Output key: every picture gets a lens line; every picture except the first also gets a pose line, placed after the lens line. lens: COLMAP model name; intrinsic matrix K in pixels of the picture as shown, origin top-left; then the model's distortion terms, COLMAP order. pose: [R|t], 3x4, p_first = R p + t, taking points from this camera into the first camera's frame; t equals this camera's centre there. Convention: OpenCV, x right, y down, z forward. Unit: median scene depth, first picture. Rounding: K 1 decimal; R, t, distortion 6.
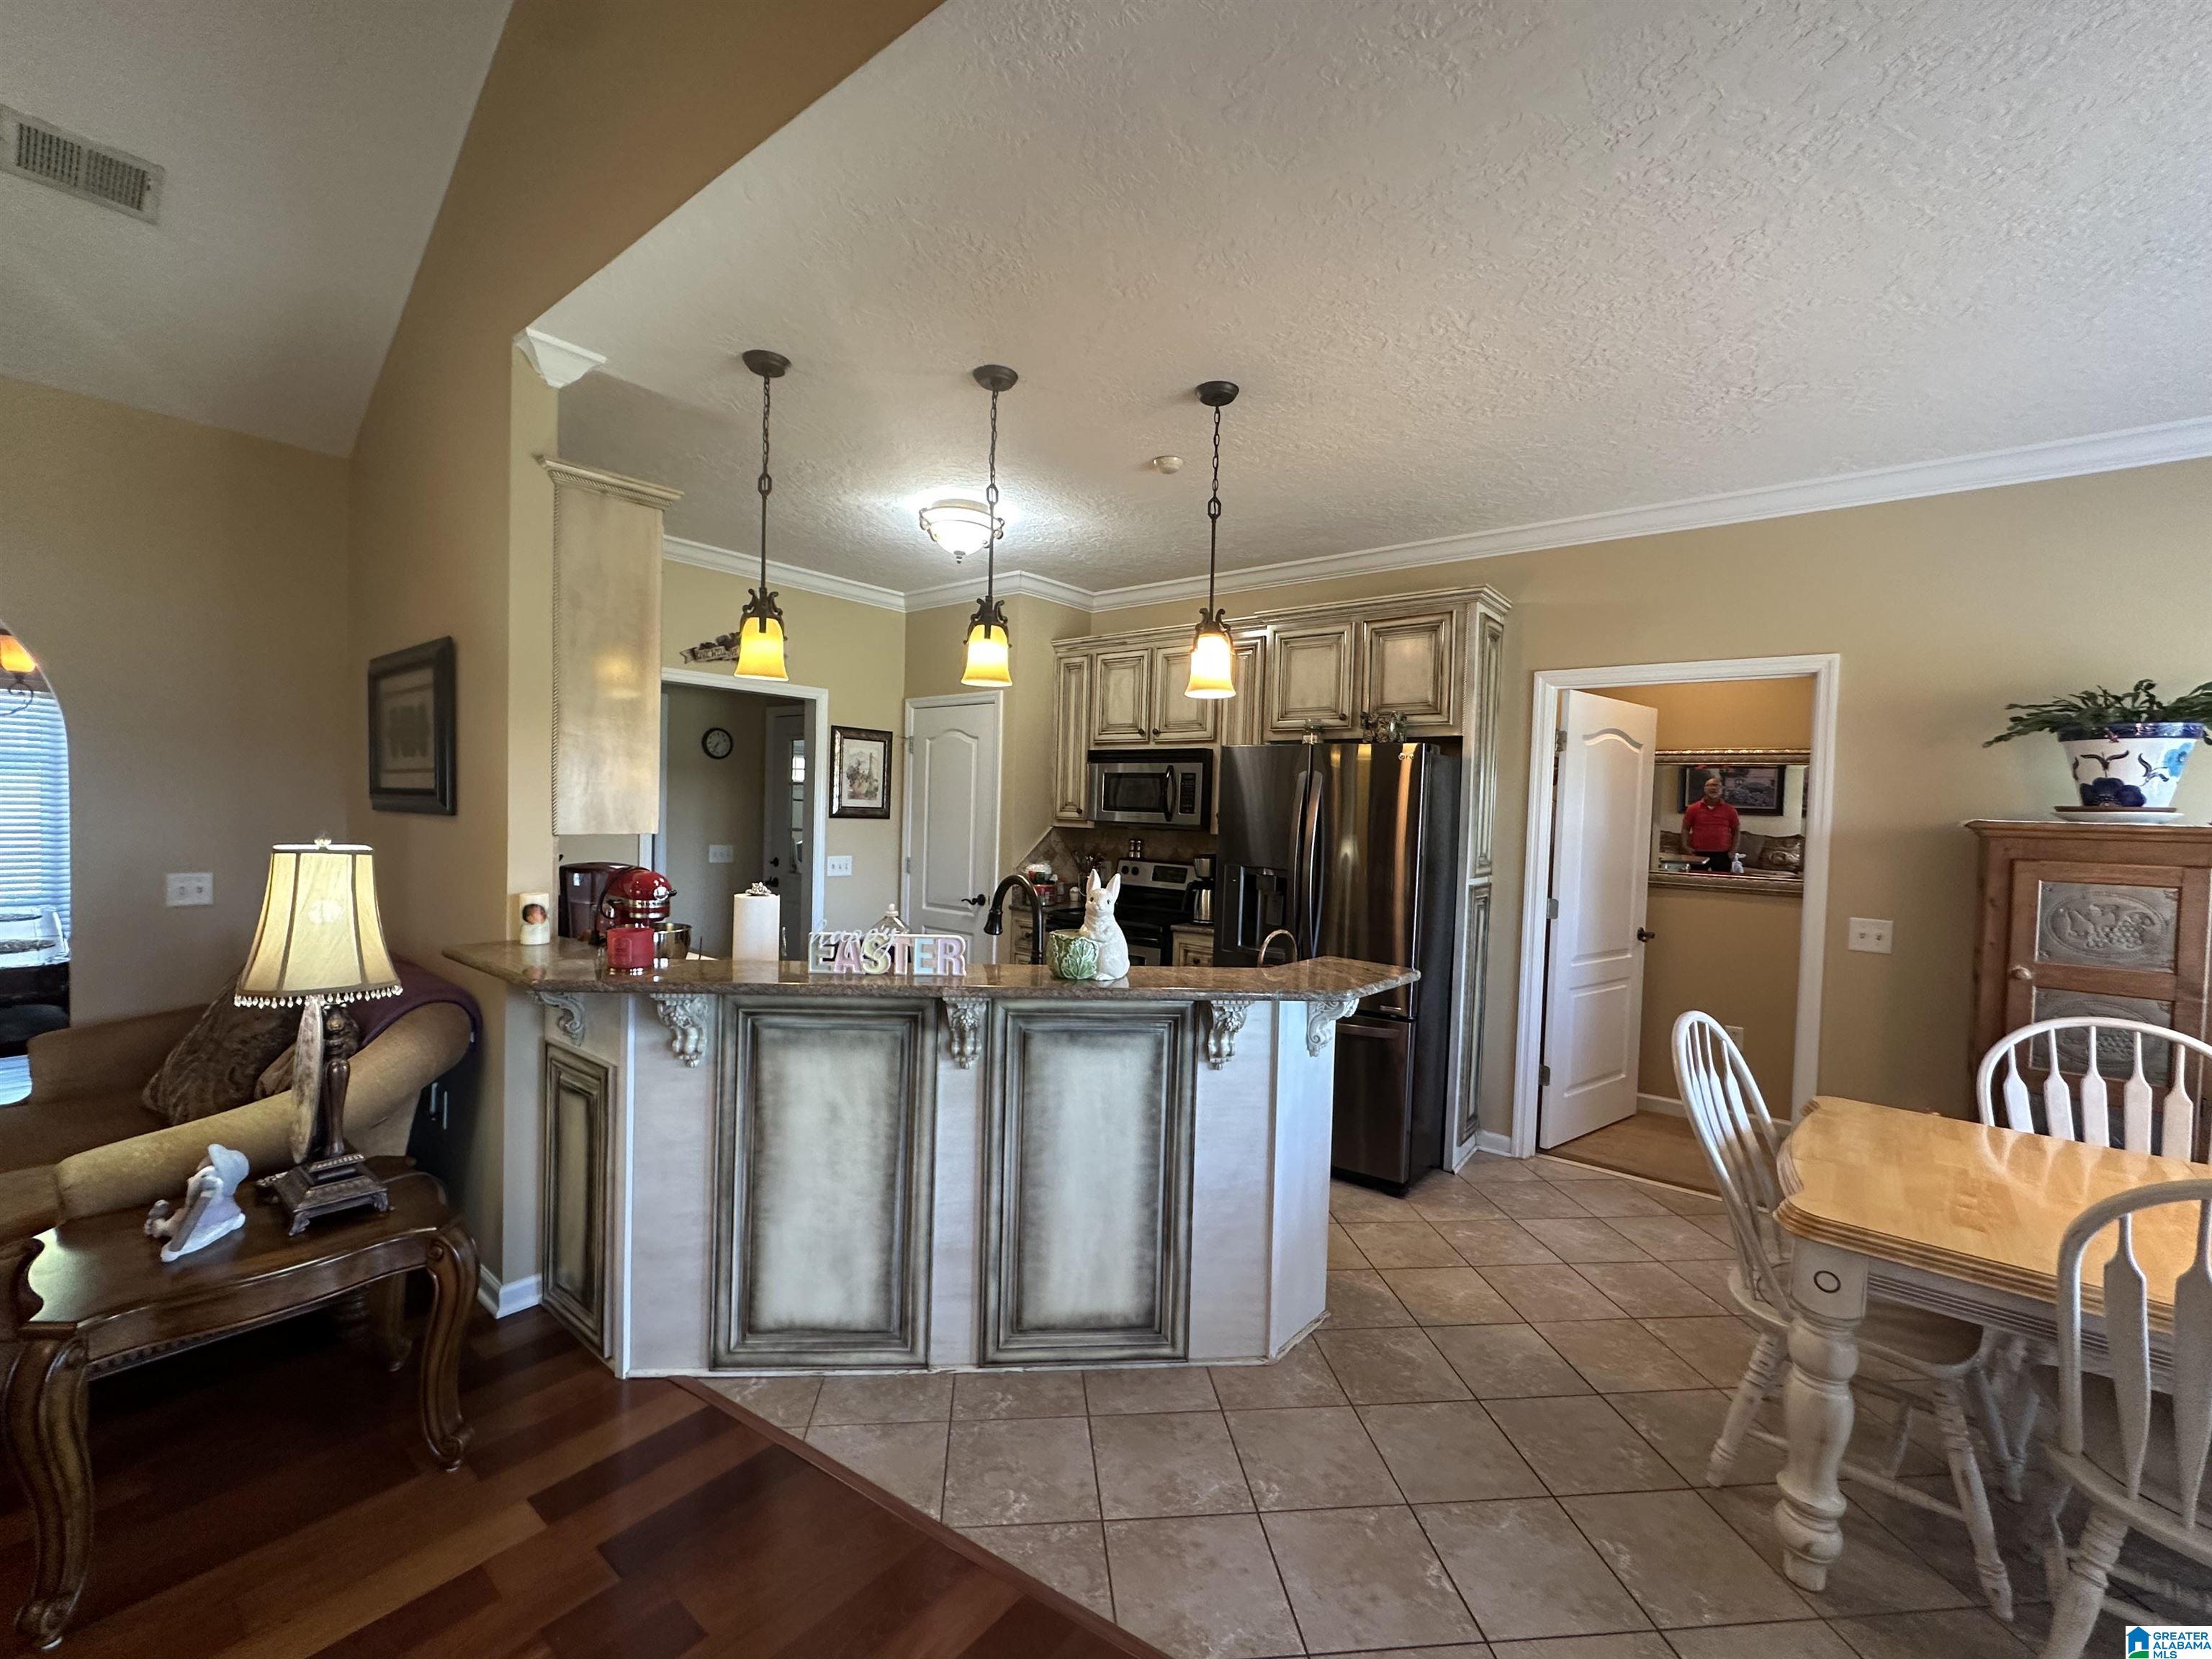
lens RADIAL K [[897.6, 0, 1109.2], [0, 897.6, 826.8], [0, 0, 1]] dist [0.000367, 0.000060]
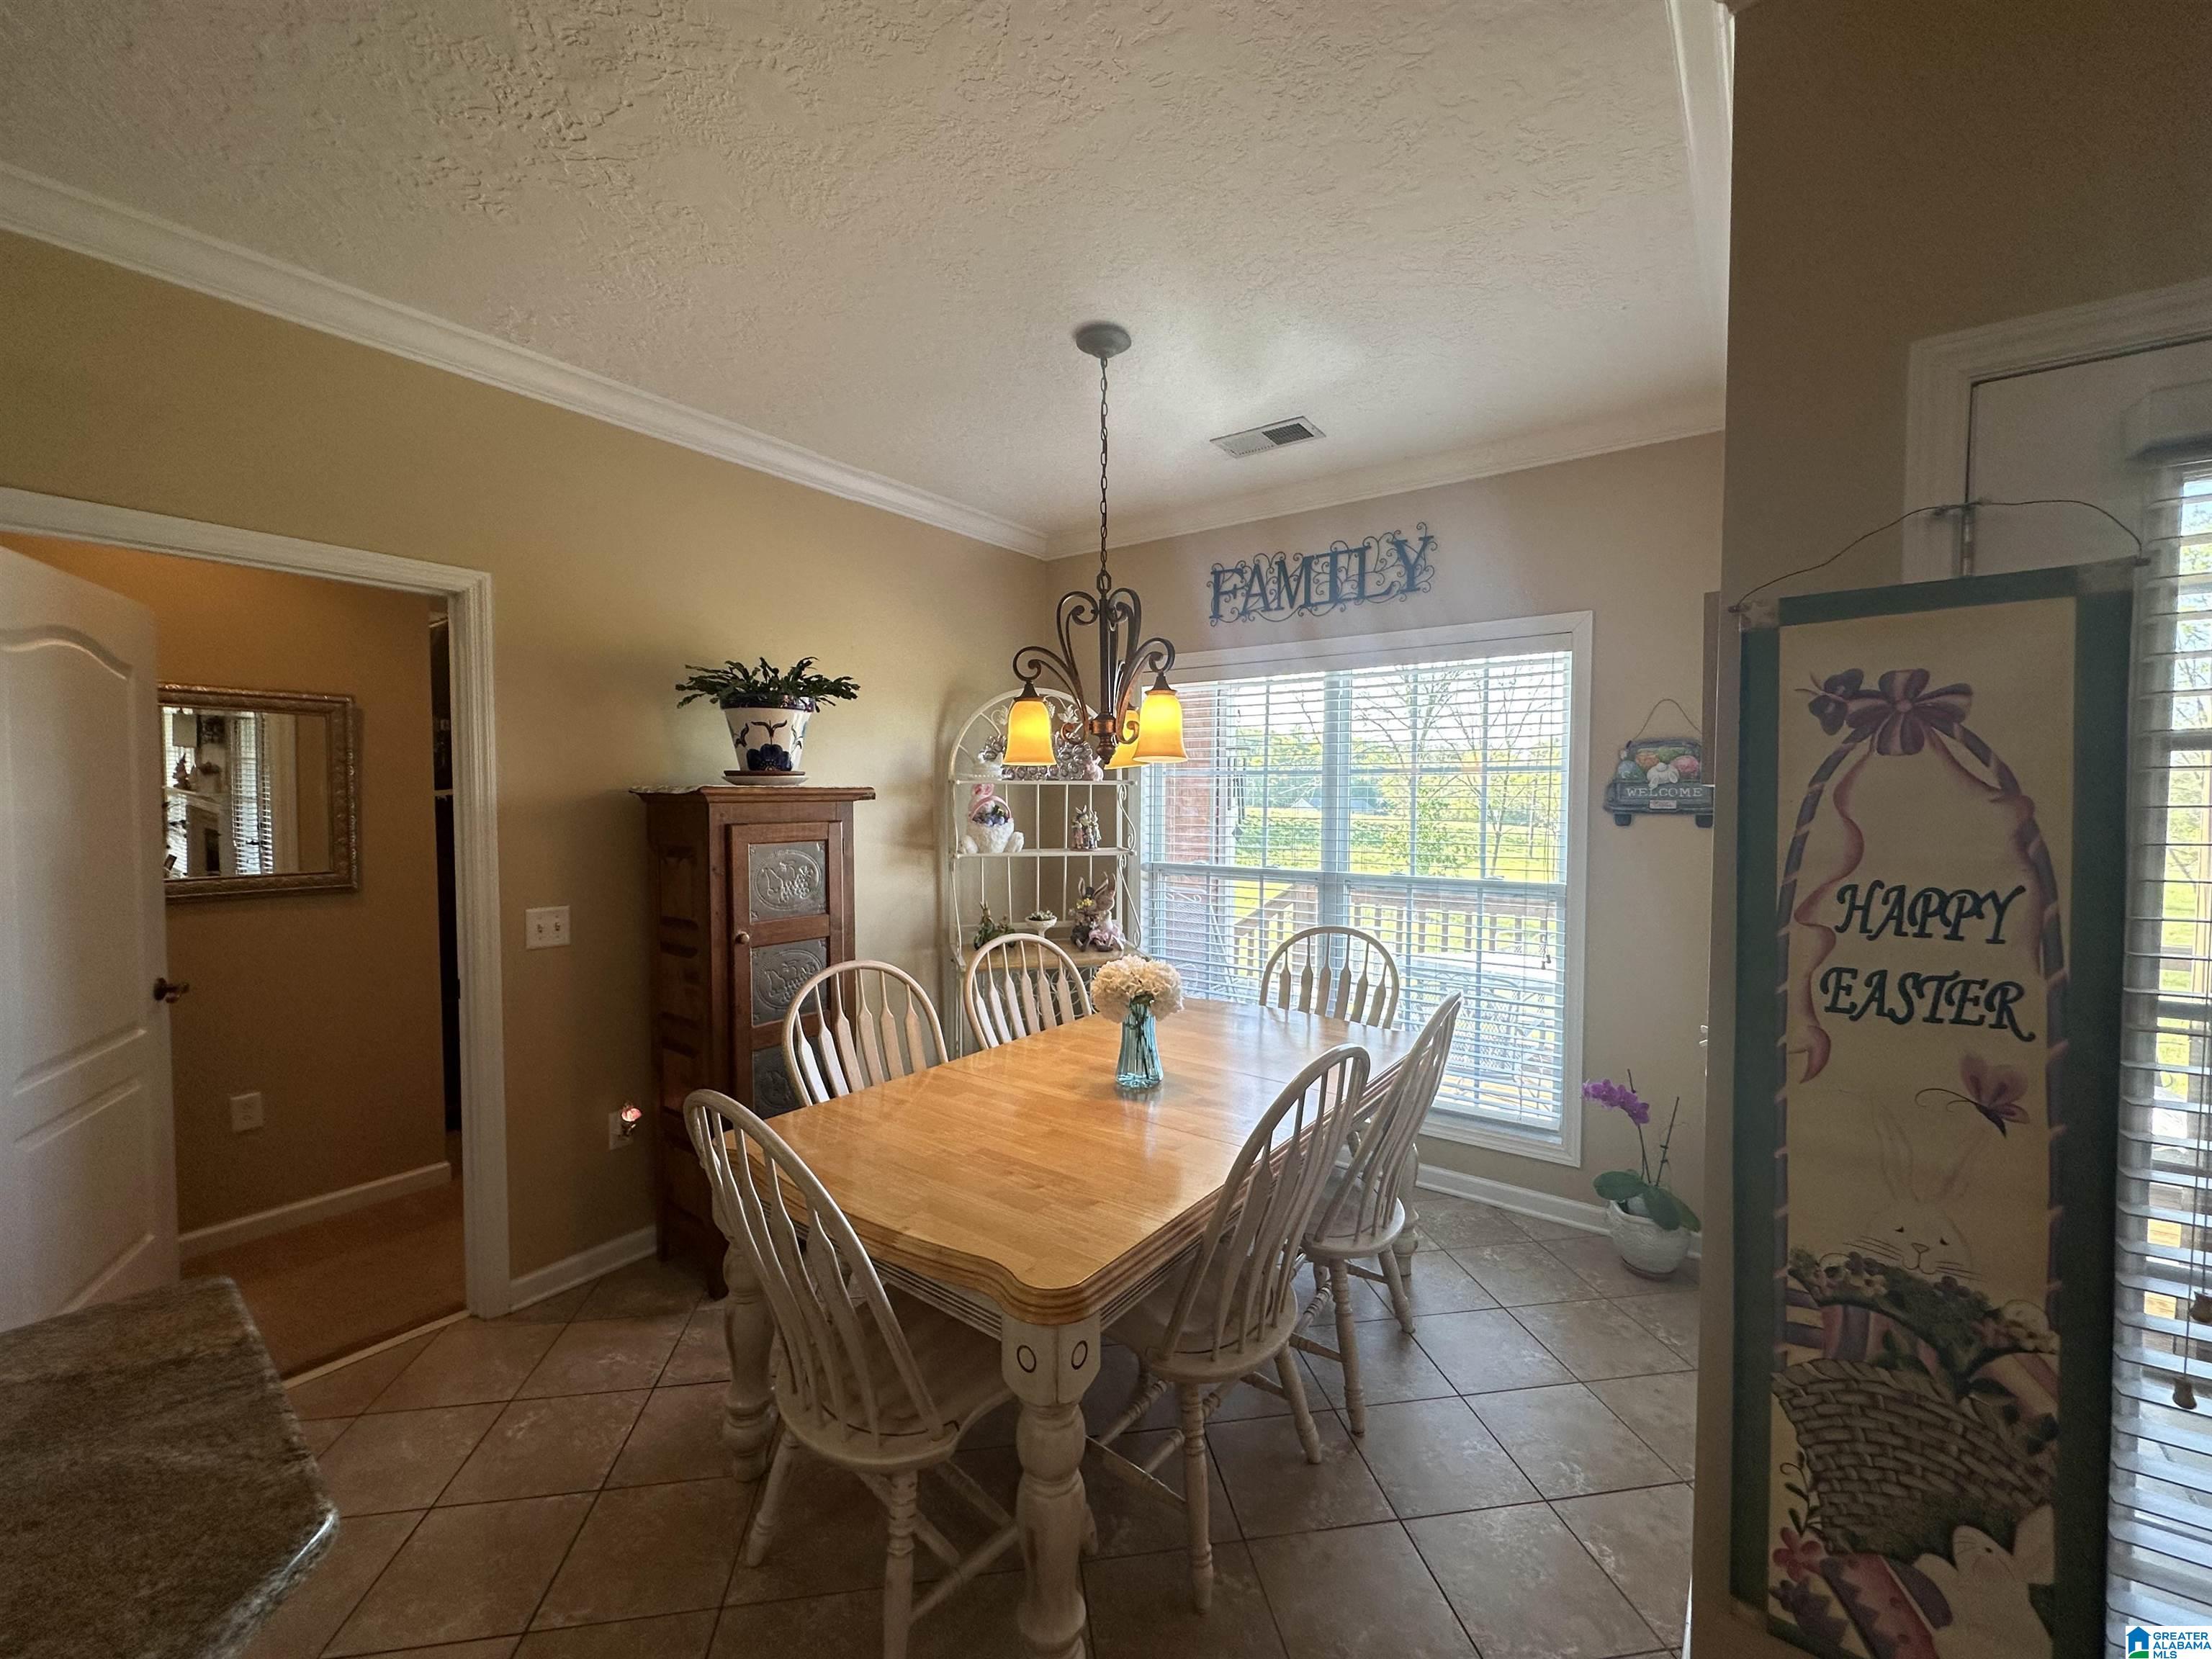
lens RADIAL K [[897.6, 0, 1104.6], [0, 897.6, 832.6], [0, 0, 1]] dist [0.000367, 0.000060]
pose [[-0.031907, -0.068358, 0.997150, 0.010617], [0.024825, 0.997296, 0.069163, -0.013207], [-0.999183, 0.026961, -0.030124, 0.621122]]
